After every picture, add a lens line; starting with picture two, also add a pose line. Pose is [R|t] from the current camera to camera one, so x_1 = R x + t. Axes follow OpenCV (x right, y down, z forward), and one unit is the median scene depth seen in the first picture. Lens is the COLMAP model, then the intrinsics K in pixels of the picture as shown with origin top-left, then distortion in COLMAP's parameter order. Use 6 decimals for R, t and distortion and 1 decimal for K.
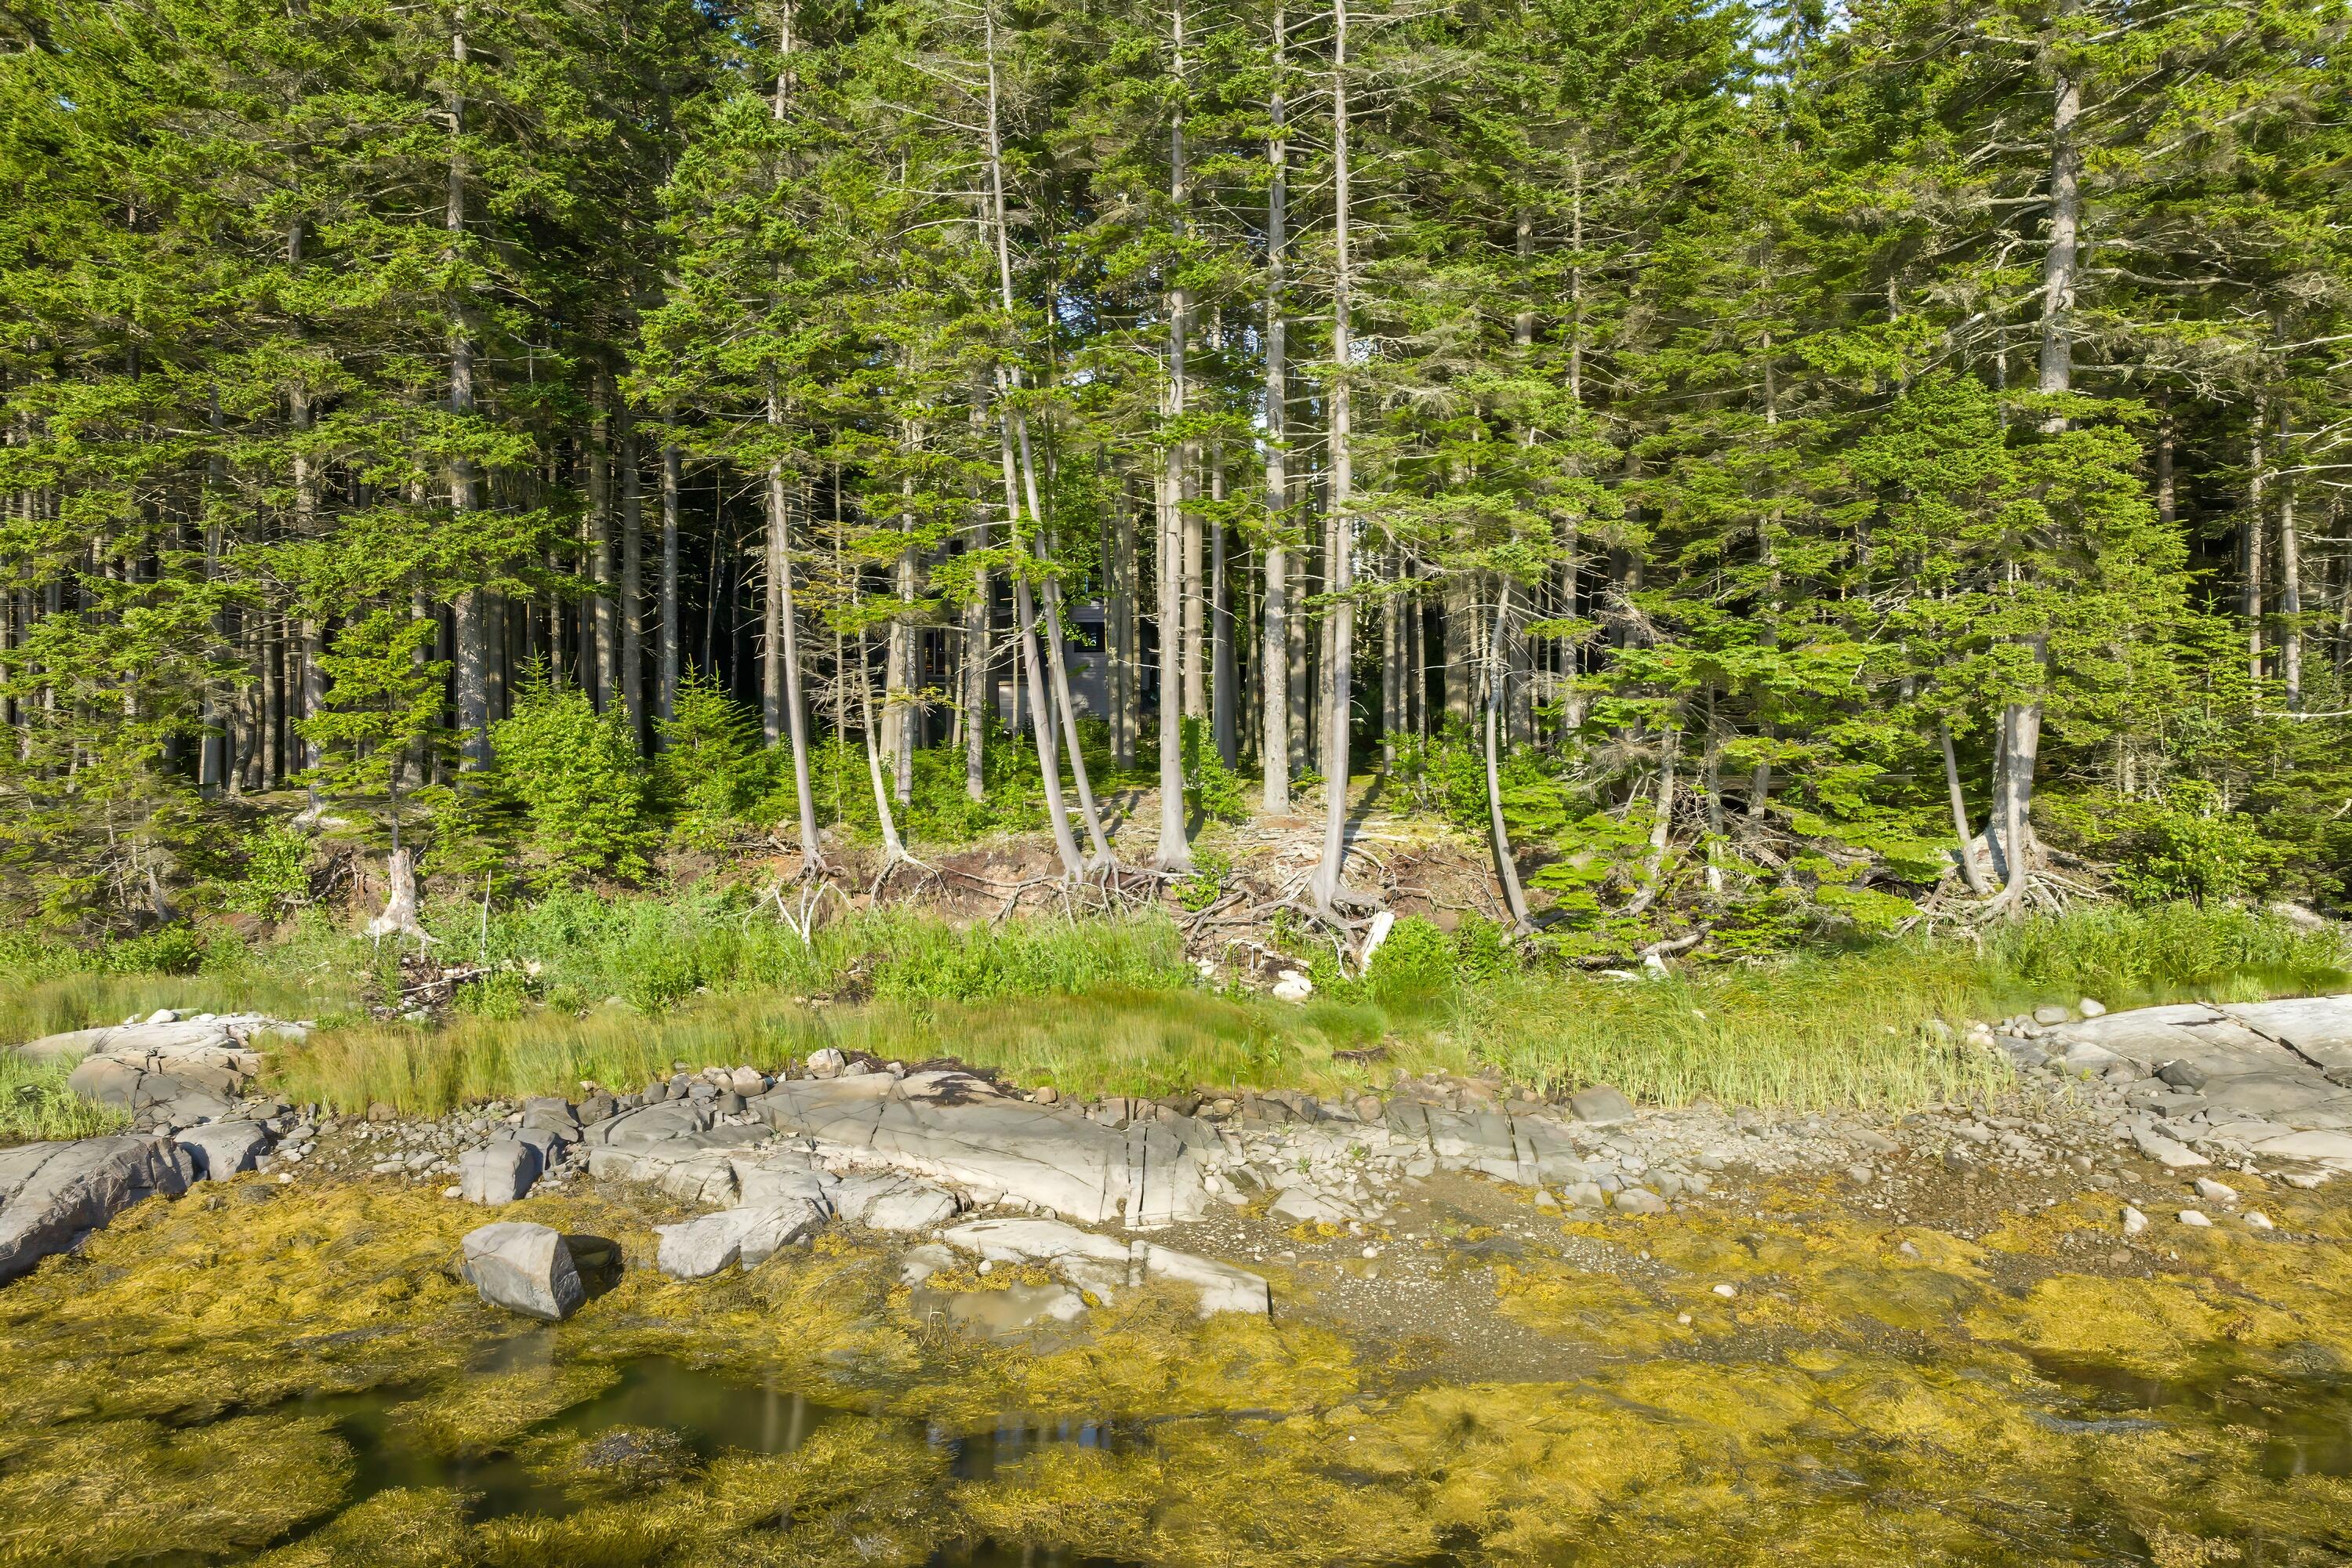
lens RADIAL K [[1631.0, 0, 1172.2], [0, 1631.0, 782.9], [0, 0, 1]] dist [-0.010884, -0.000895]
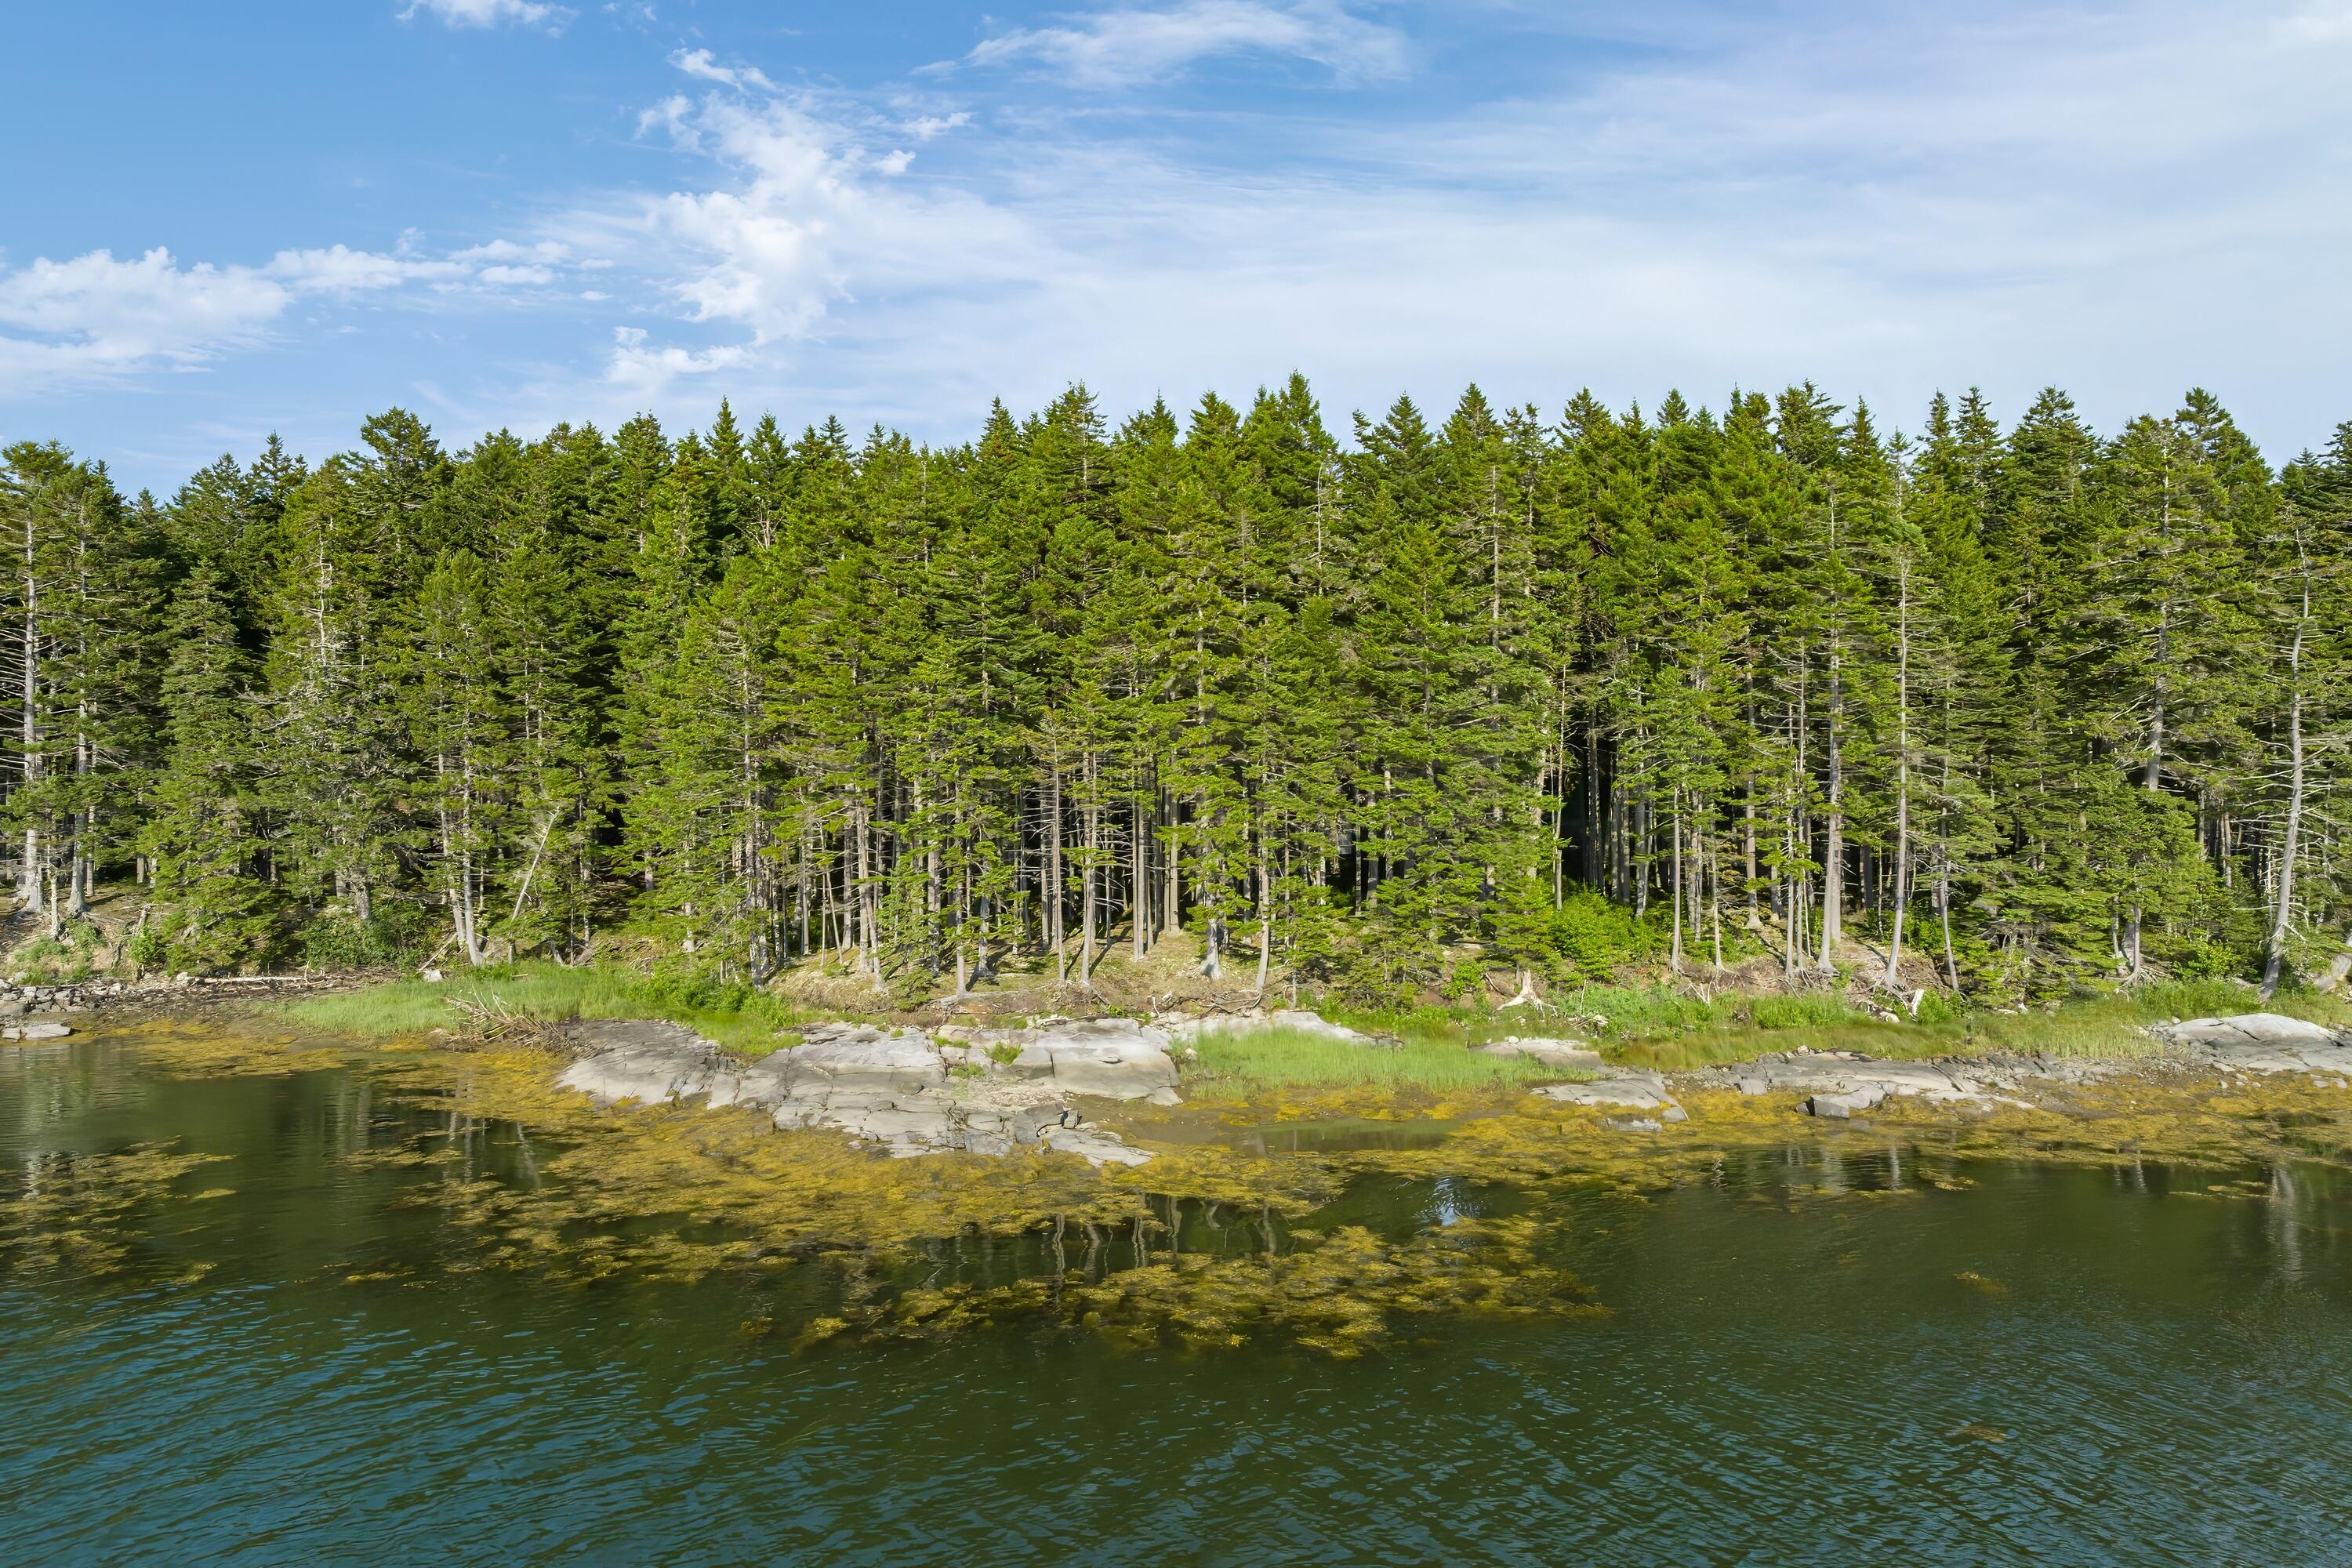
lens RADIAL K [[1631.0, 0, 1179.8], [0, 1631.0, 784.3], [0, 0, 1]] dist [-0.010884, -0.000895]
pose [[0.994272, -0.005210, 0.106753, -1.315483], [0.005253, 0.999986, -0.000125, -0.252328], [-0.106750, 0.000685, 0.994286, -1.456540]]
